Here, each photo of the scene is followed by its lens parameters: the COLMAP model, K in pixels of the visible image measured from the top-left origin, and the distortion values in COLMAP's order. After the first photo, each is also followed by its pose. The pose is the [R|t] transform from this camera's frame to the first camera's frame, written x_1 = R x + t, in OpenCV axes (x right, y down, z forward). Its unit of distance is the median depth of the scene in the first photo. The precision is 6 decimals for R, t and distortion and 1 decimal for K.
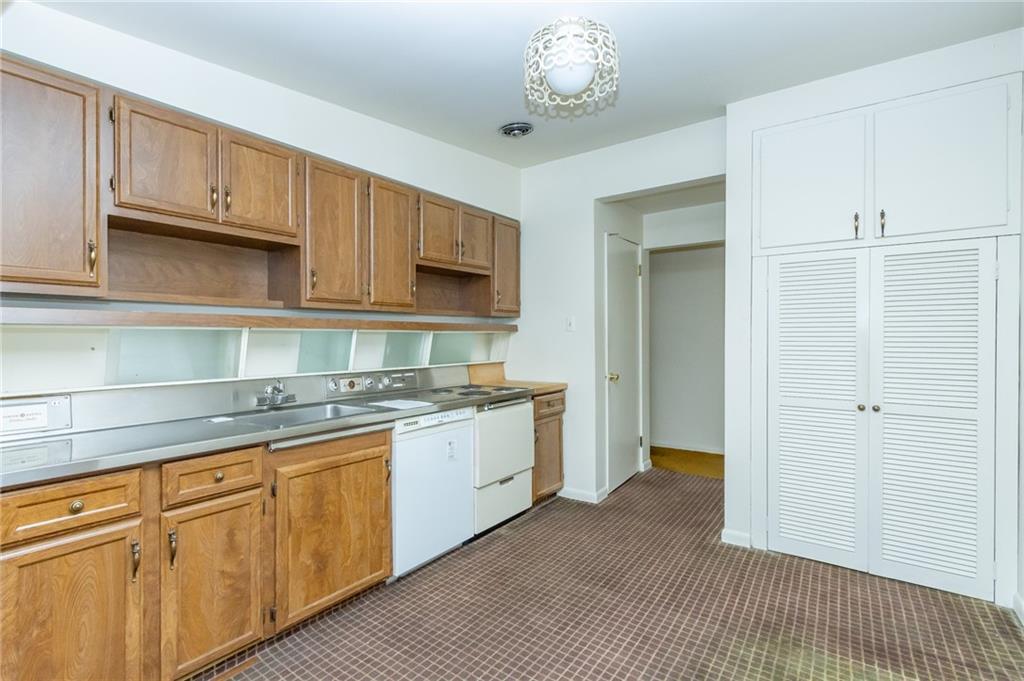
lens RADIAL K [[475.7, 0, 492.6], [0, 475.7, 342.9], [0, 0, 1]] dist [0.000754, 0.000301]
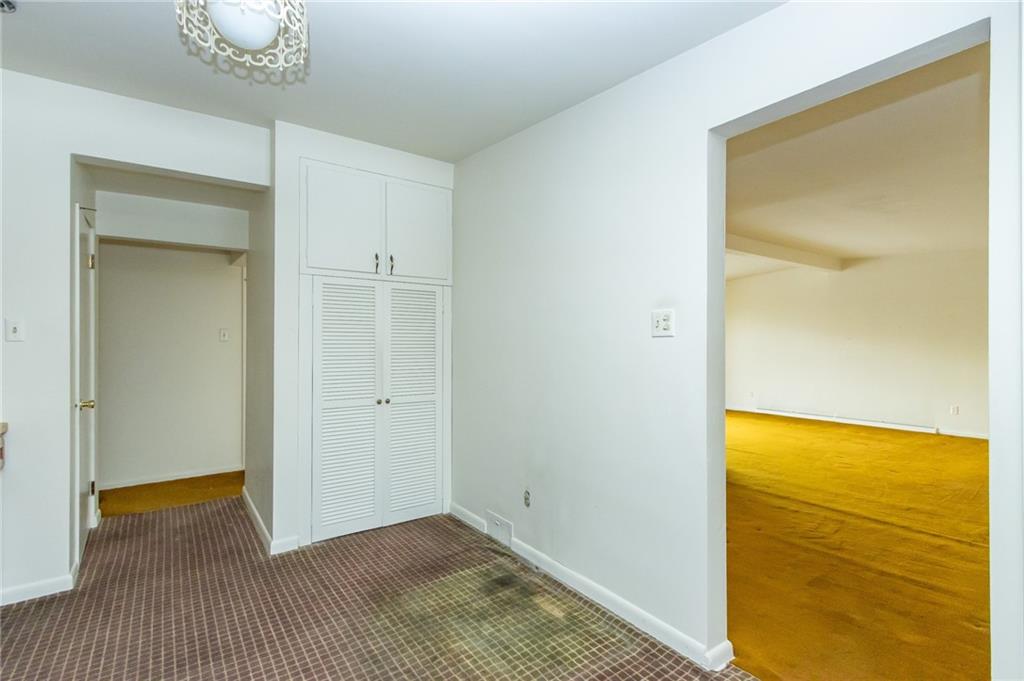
lens RADIAL K [[475.7, 0, 492.6], [0, 475.7, 342.9], [0, 0, 1]] dist [0.000754, 0.000301]
pose [[0.321363, 0.007856, 0.946923, -0.365510], [0.017149, 0.999753, -0.014114, -0.002334], [-0.946801, 0.020775, 0.321149, 0.277312]]
